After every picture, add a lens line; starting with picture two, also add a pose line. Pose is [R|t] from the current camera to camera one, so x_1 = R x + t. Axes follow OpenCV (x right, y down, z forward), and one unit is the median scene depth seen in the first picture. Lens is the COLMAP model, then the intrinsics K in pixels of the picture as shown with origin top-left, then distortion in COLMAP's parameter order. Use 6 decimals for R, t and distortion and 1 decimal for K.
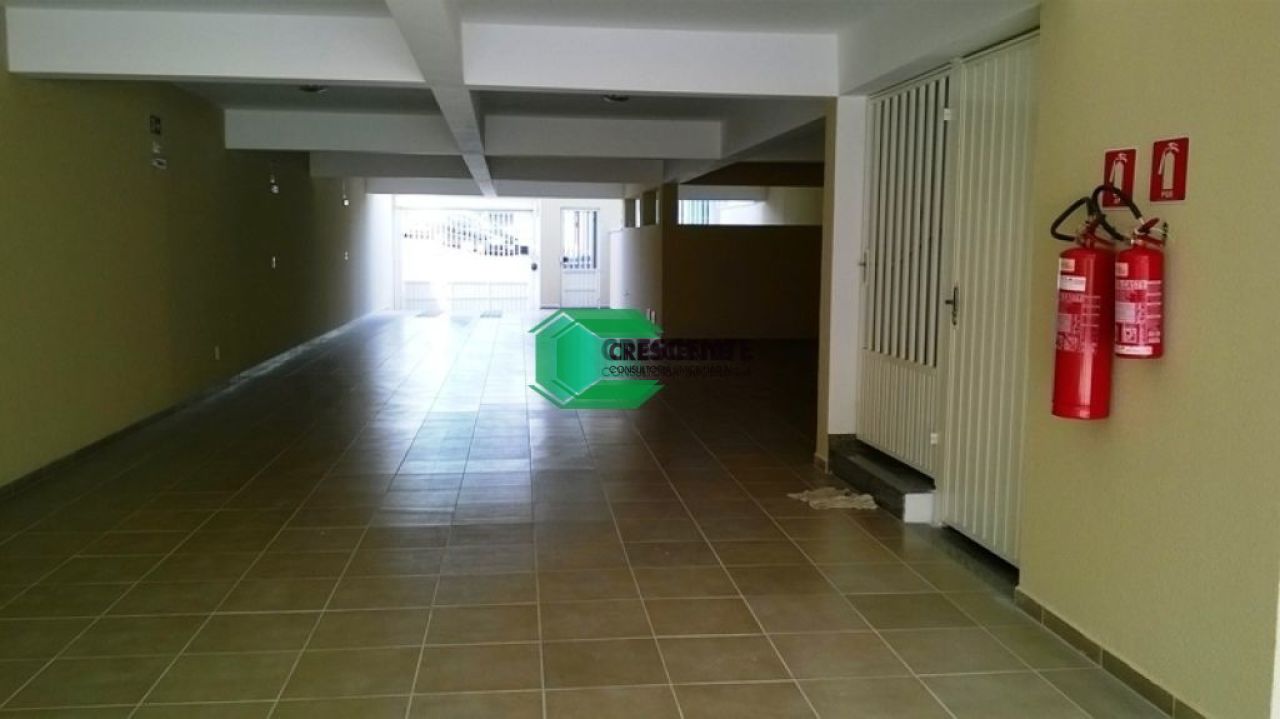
lens RADIAL K [[1088.5, 0, 640.0], [0, 1088.5, 359.5], [0, 0, 1]] dist [-0.003217, -0.003389]
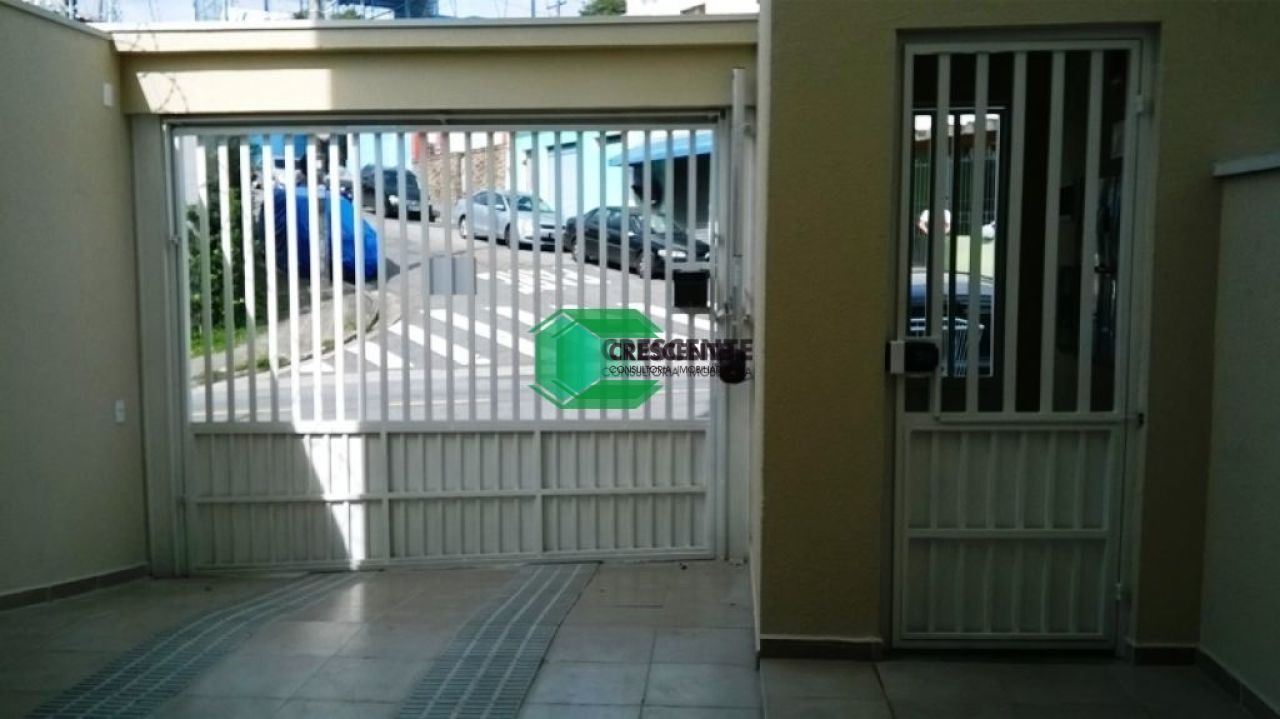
lens RADIAL K [[1088.5, 0, 640.0], [0, 1088.5, 359.5], [0, 0, 1]] dist [-0.003217, -0.003389]
pose [[0.979745, 0.006109, -0.200157, -0.075868], [-0.009691, 0.999810, -0.016921, -0.087281], [0.200015, 0.018518, 0.979618, 0.827735]]
